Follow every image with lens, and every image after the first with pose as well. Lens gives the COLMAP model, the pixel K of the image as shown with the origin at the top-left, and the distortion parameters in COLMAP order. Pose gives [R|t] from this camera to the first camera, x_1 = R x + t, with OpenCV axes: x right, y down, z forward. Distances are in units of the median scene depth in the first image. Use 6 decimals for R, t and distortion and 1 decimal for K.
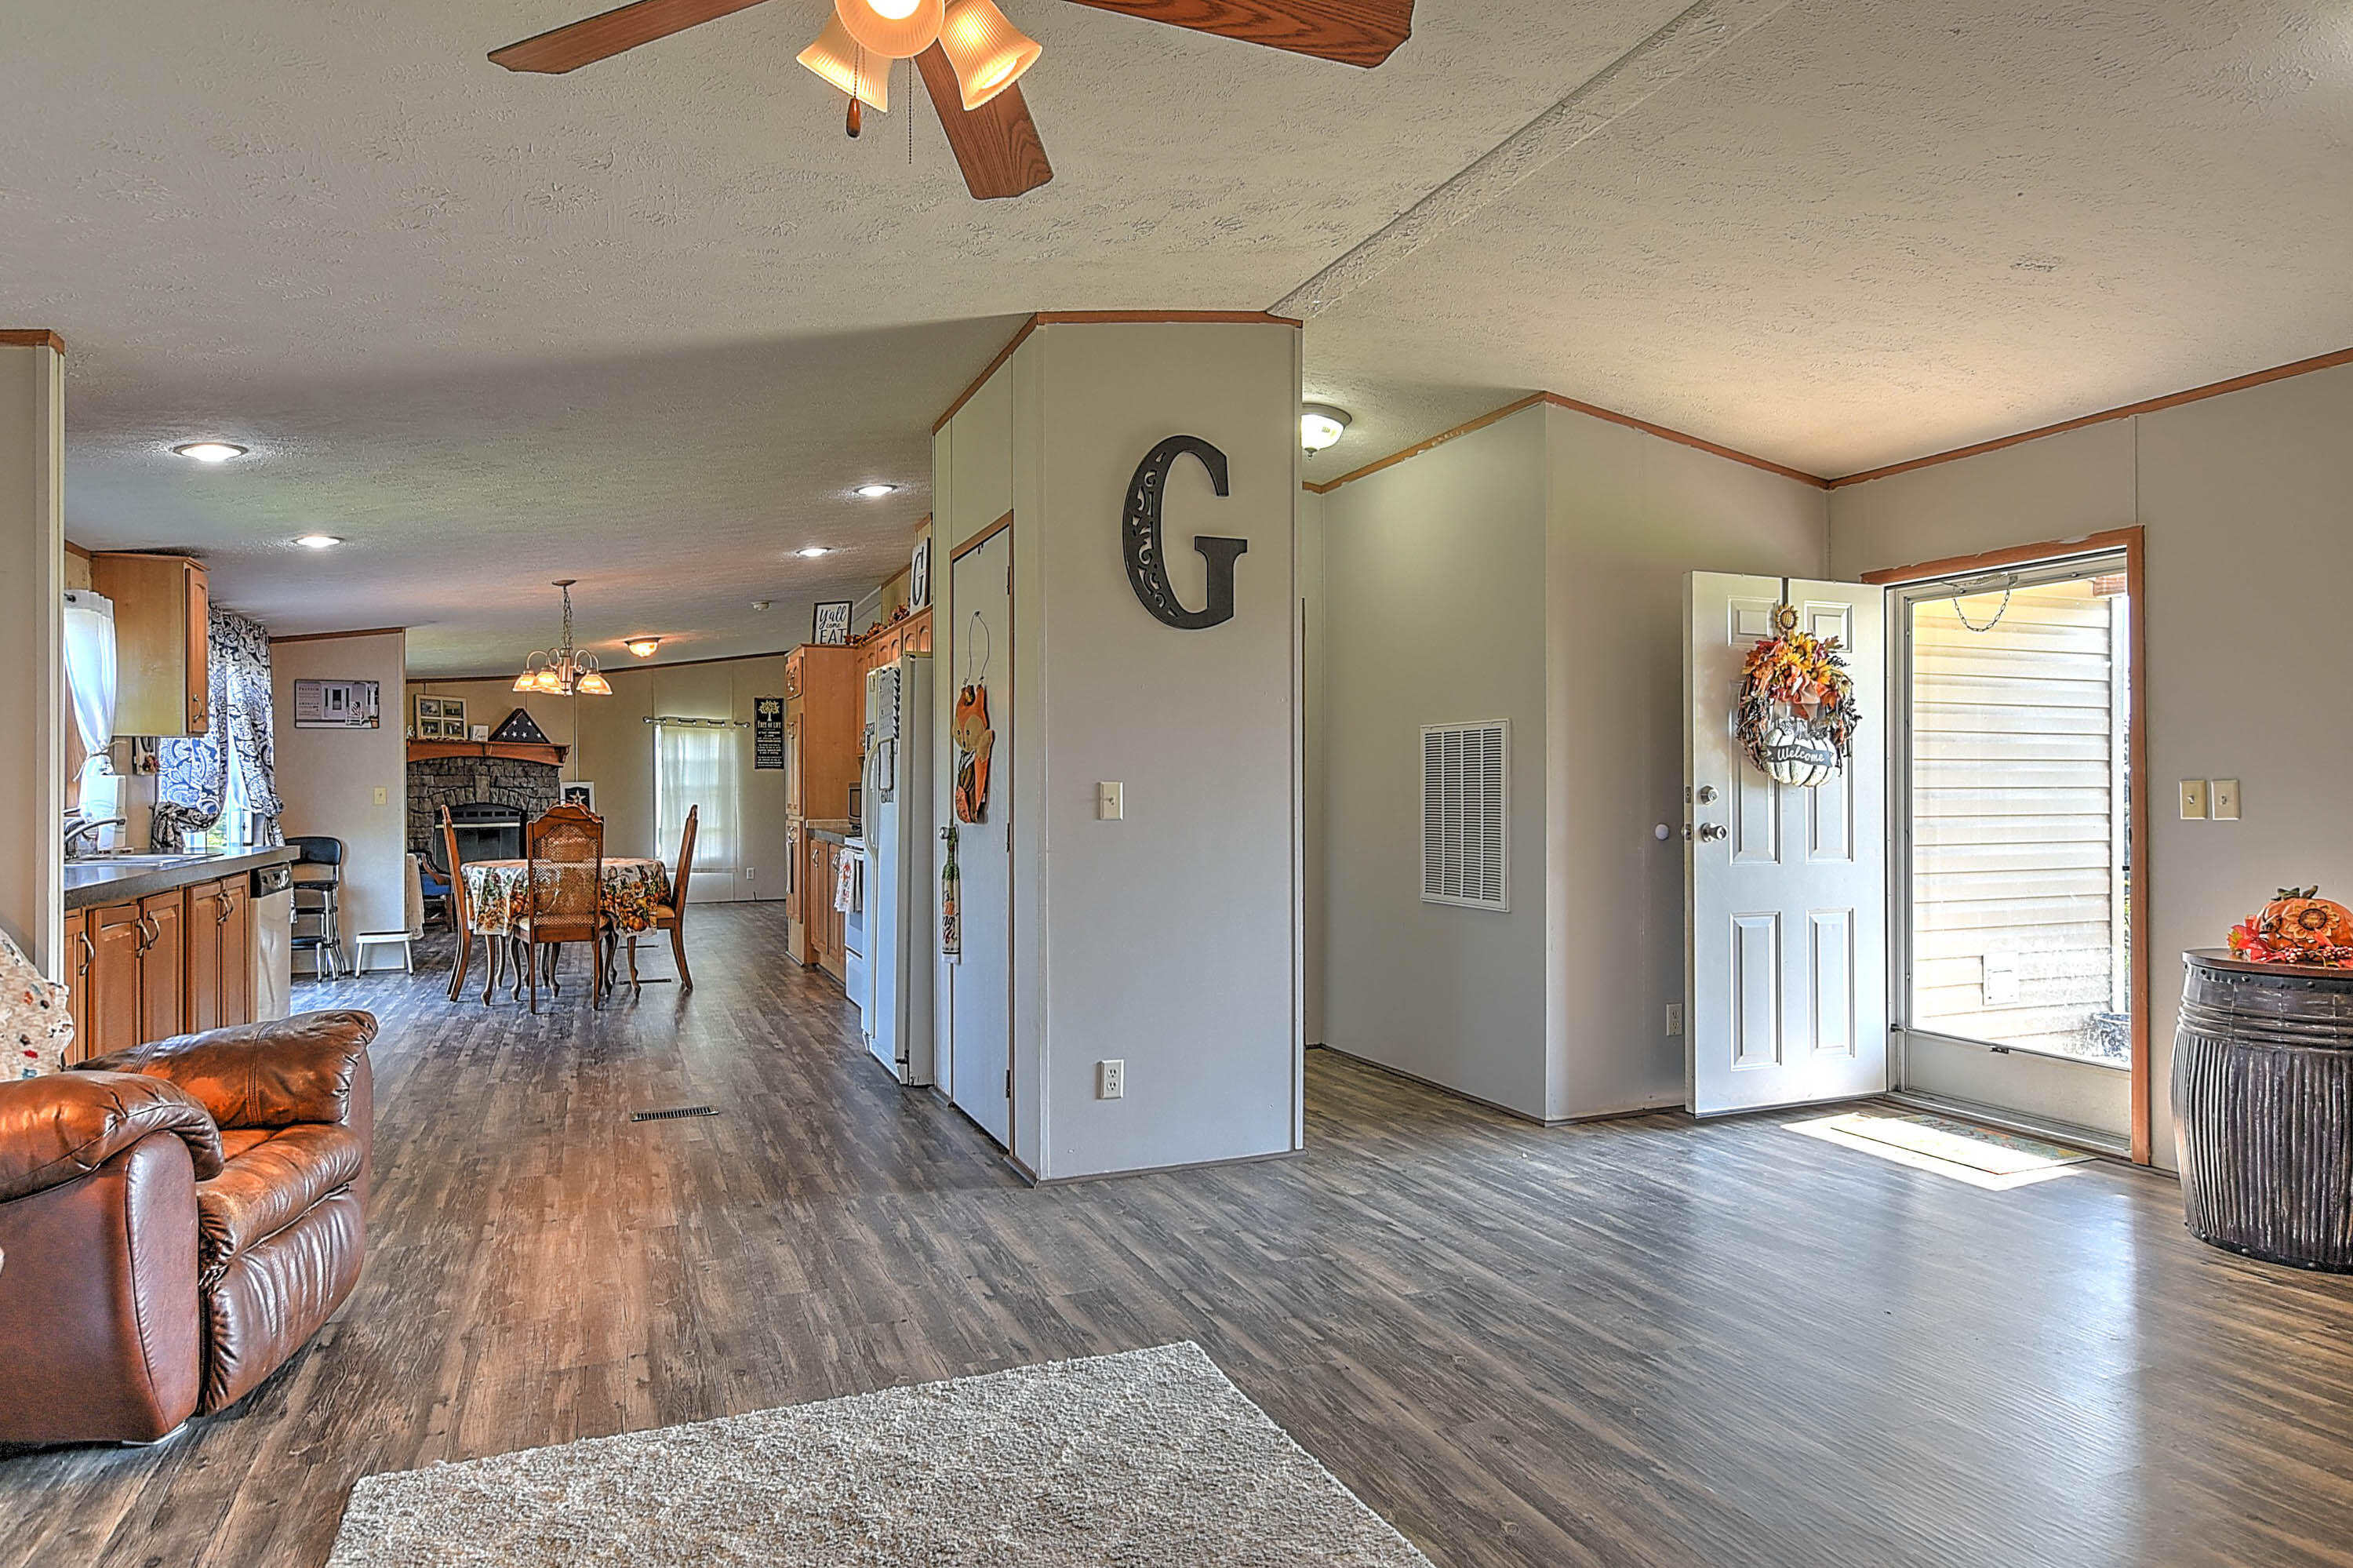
lens RADIAL K [[1372.3, 0, 1158.1], [0, 1372.3, 787.2], [0, 0, 1]] dist [-0.005163, 0.010249]
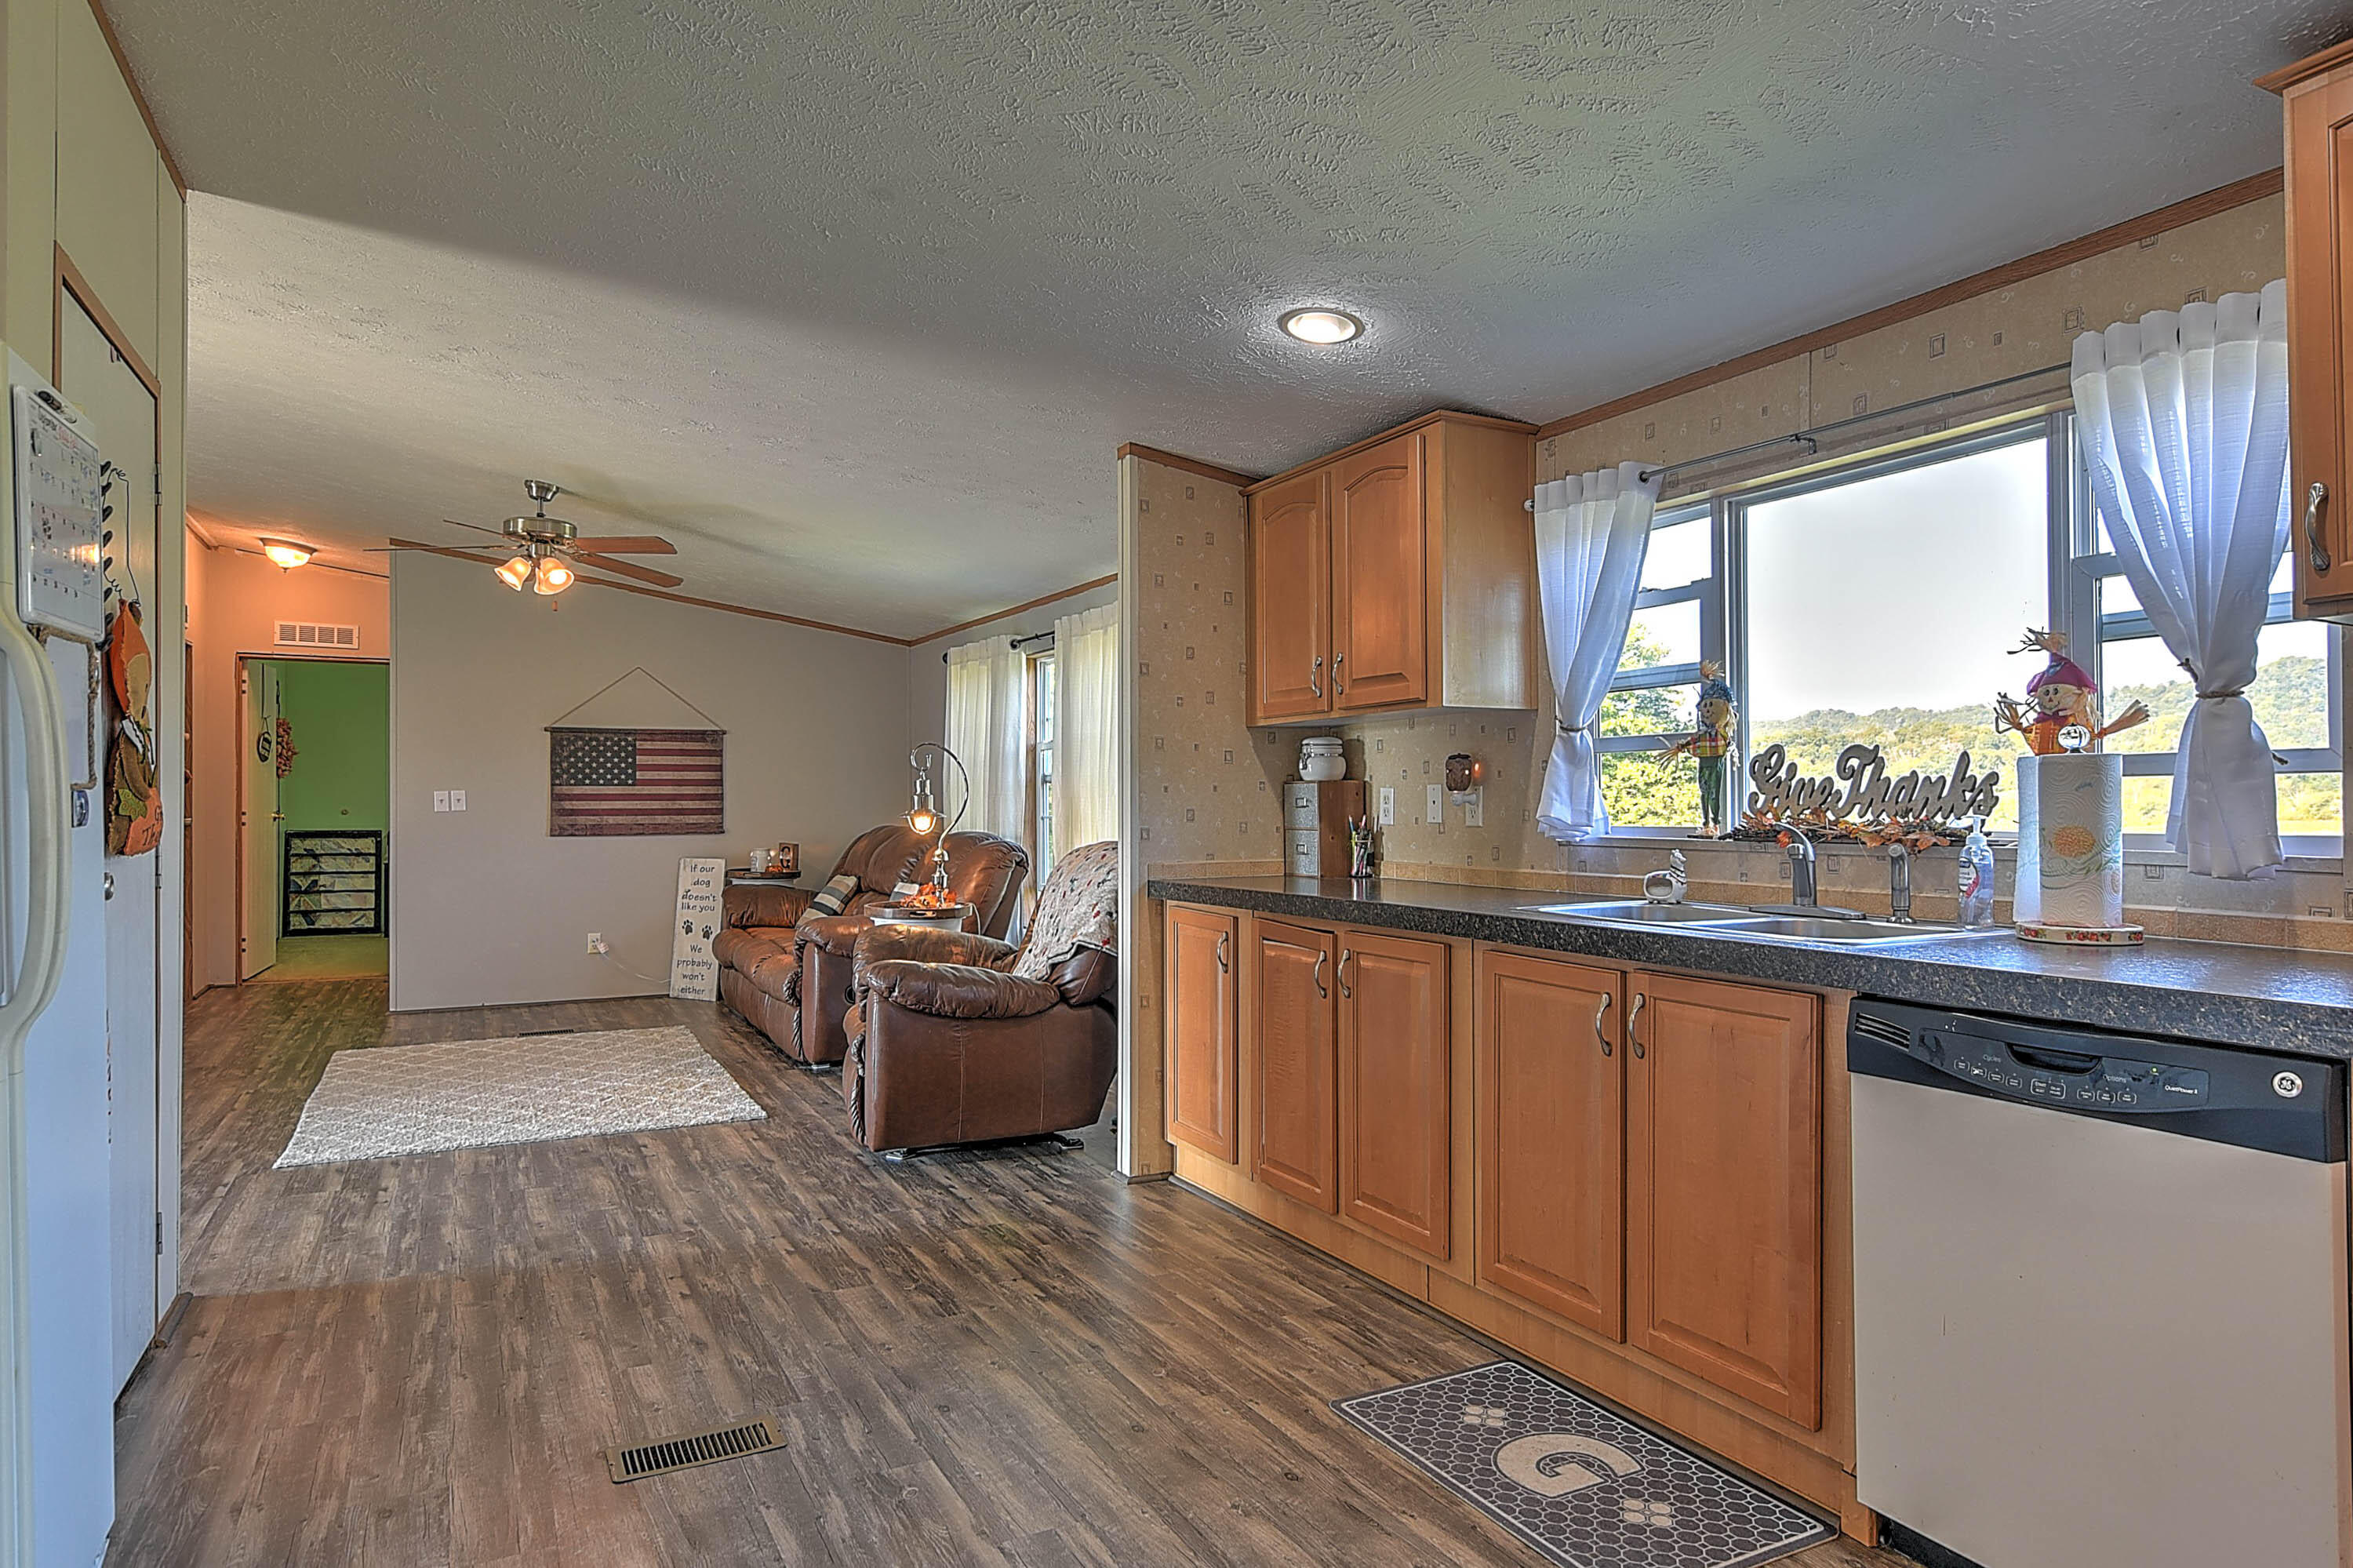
lens RADIAL K [[1372.3, 0, 1140.3], [0, 1372.3, 790.0], [0, 0, 1]] dist [-0.005163, 0.010249]
pose [[-0.997451, 0.001185, -0.071349, -0.357168], [0.002024, 0.999930, -0.011690, 0.005584], [0.071330, -0.011804, -0.997383, 1.128346]]
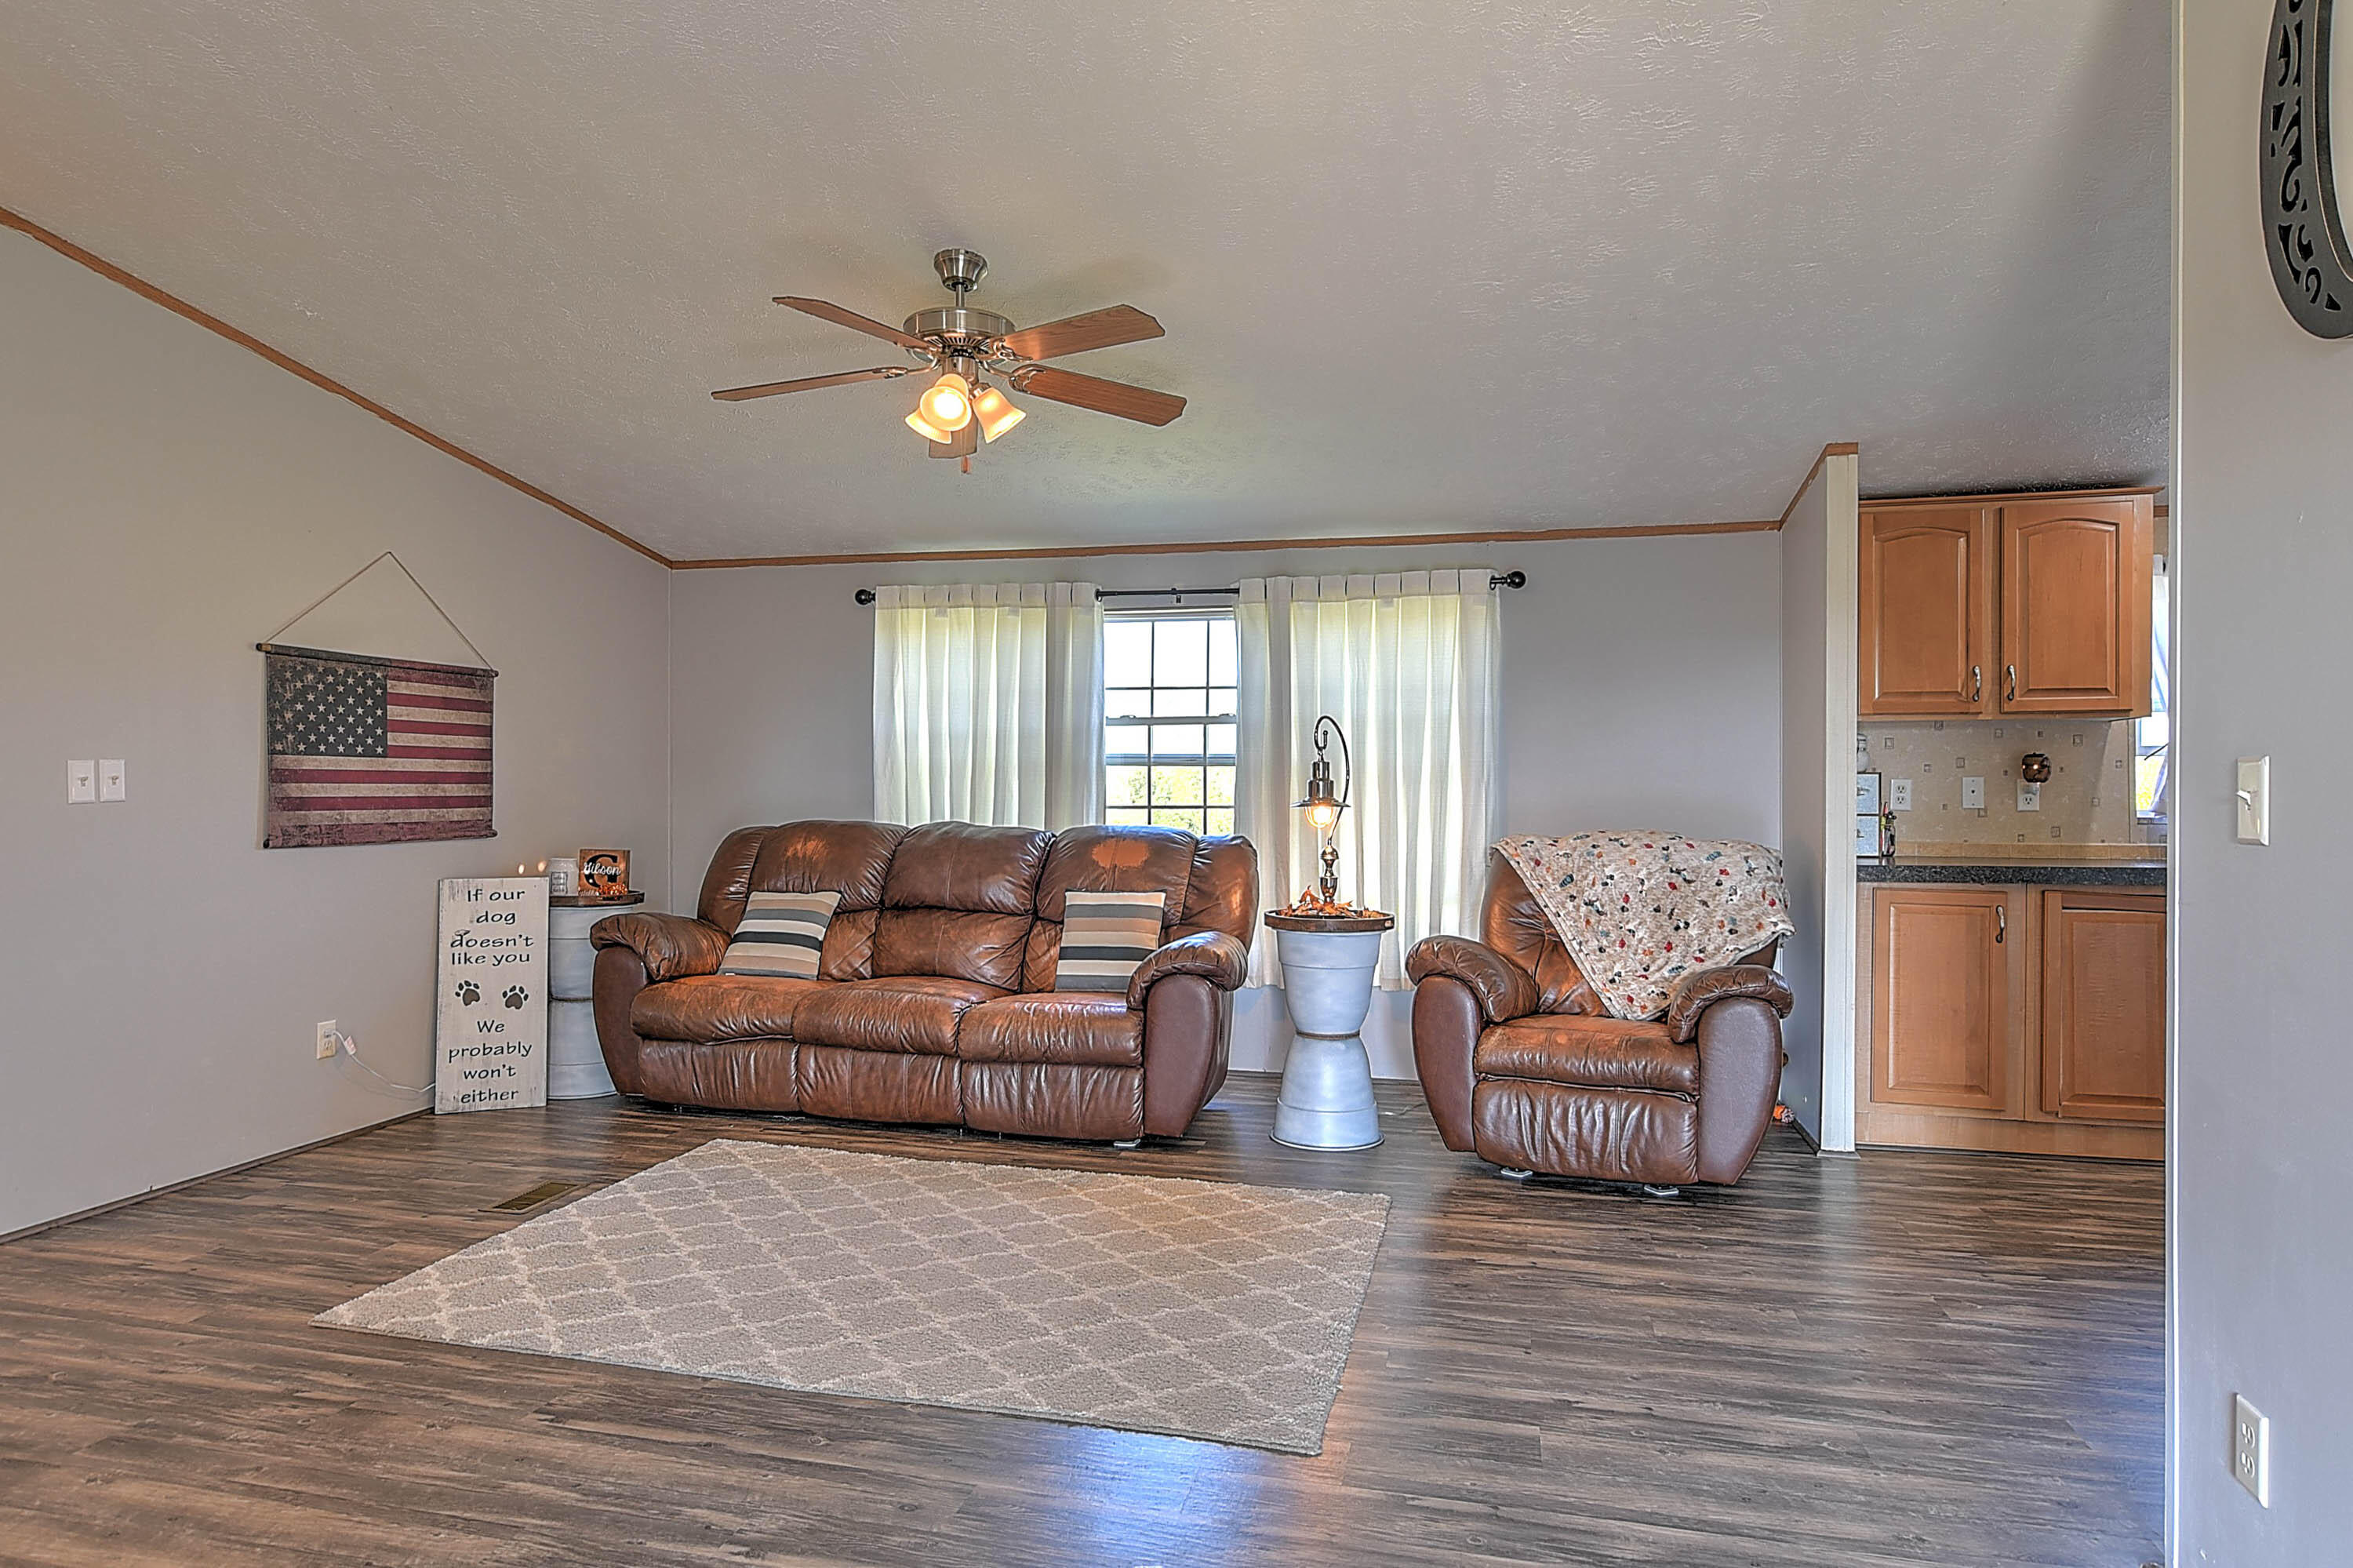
lens RADIAL K [[1372.3, 0, 1157.4], [0, 1372.3, 790.2], [0, 0, 1]] dist [-0.005163, 0.010249]
pose [[-0.596036, -0.001754, -0.802956, 0.325074], [-0.000102, 0.999998, -0.002108, 0.005089], [0.802957, -0.001175, -0.596035, 0.620873]]
